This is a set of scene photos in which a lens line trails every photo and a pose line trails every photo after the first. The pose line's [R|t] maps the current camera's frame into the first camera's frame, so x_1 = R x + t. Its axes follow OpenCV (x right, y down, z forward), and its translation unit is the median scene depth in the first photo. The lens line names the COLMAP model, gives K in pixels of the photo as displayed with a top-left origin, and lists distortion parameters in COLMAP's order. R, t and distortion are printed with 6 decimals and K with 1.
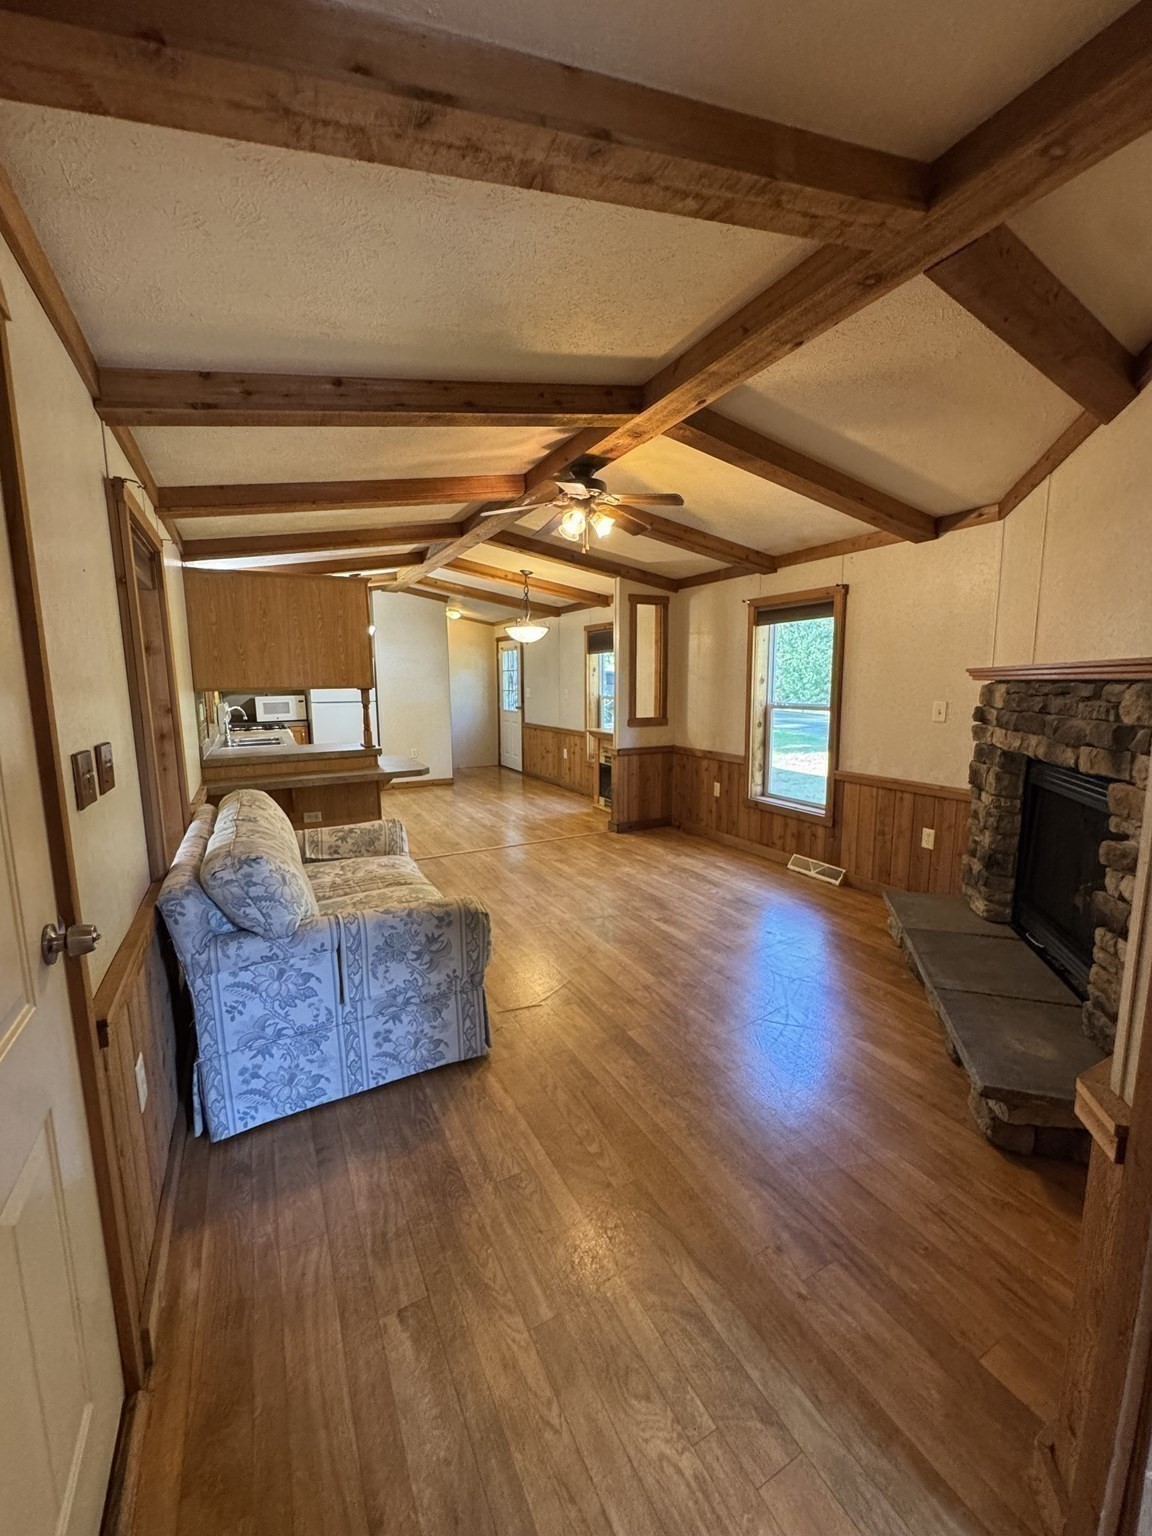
lens RADIAL K [[615.8, 0, 578.9], [0, 615.8, 766.9], [0, 0, 1]] dist [-0.000239, 0.000306]
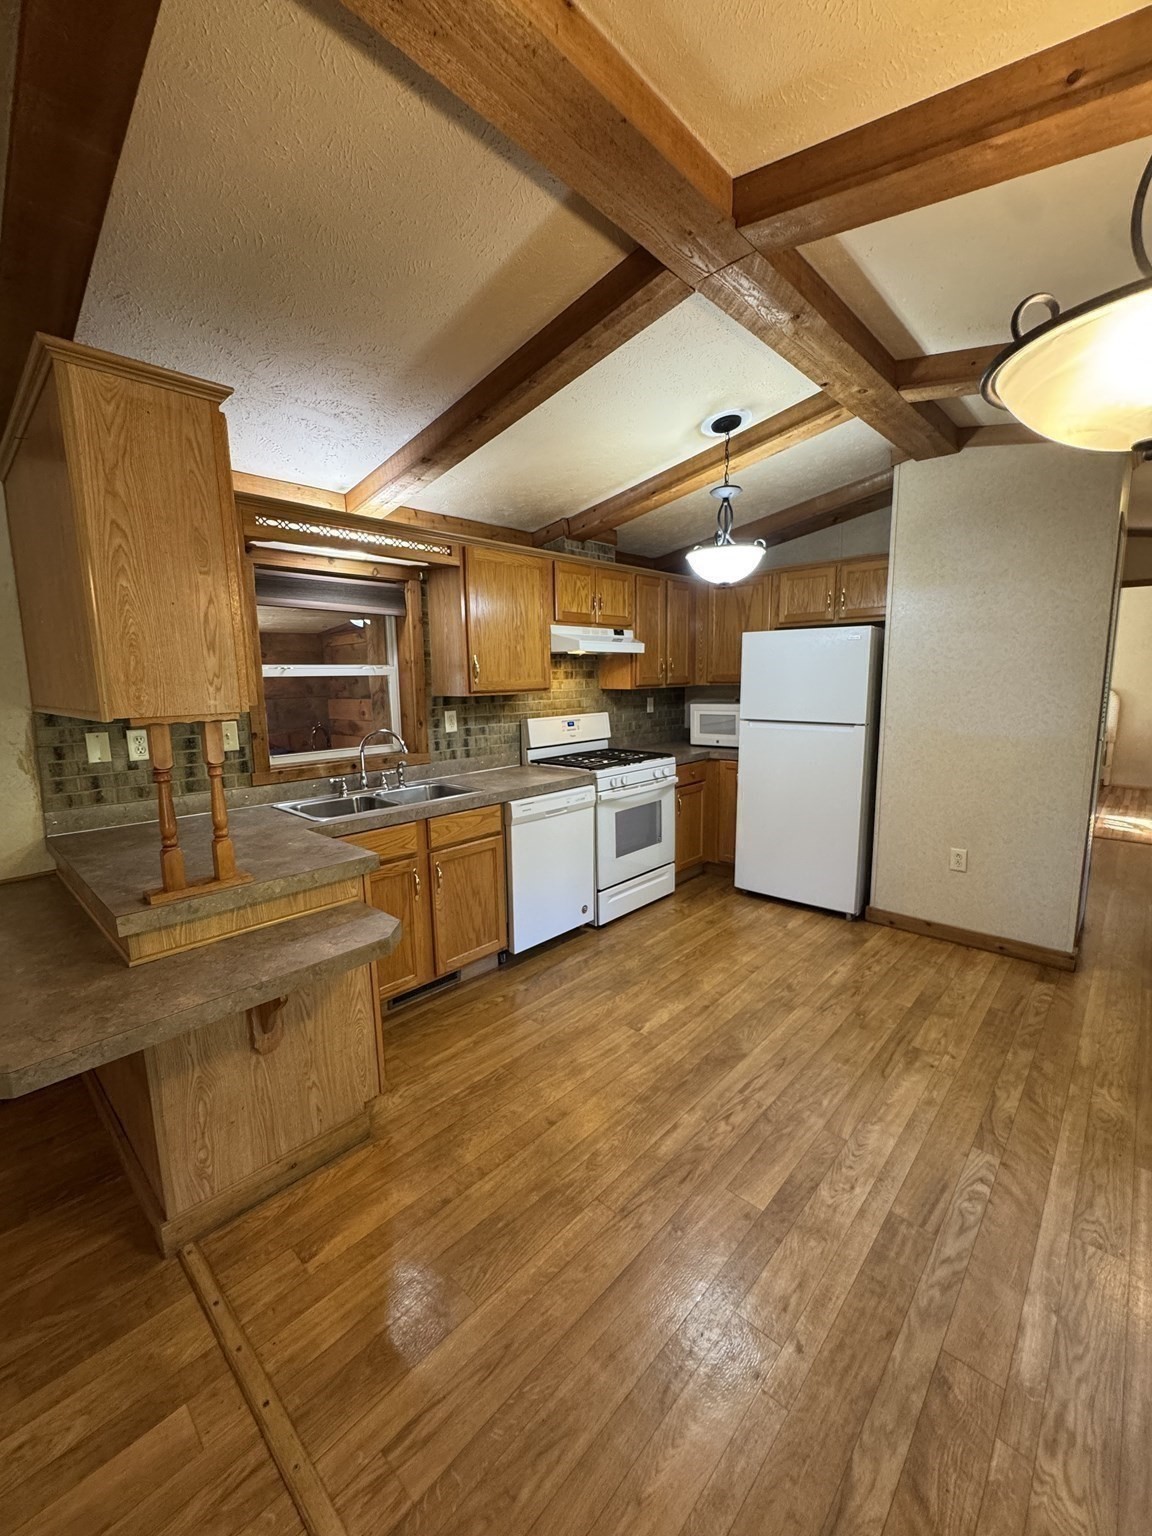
lens RADIAL K [[615.8, 0, 581.6], [0, 615.8, 771.0], [0, 0, 1]] dist [-0.000239, 0.000306]
pose [[-0.319662, -0.124476, 0.939320, -0.044584], [0.159933, 0.970022, 0.182971, -0.173531], [-0.933937, 0.208717, -0.290171, 1.230294]]
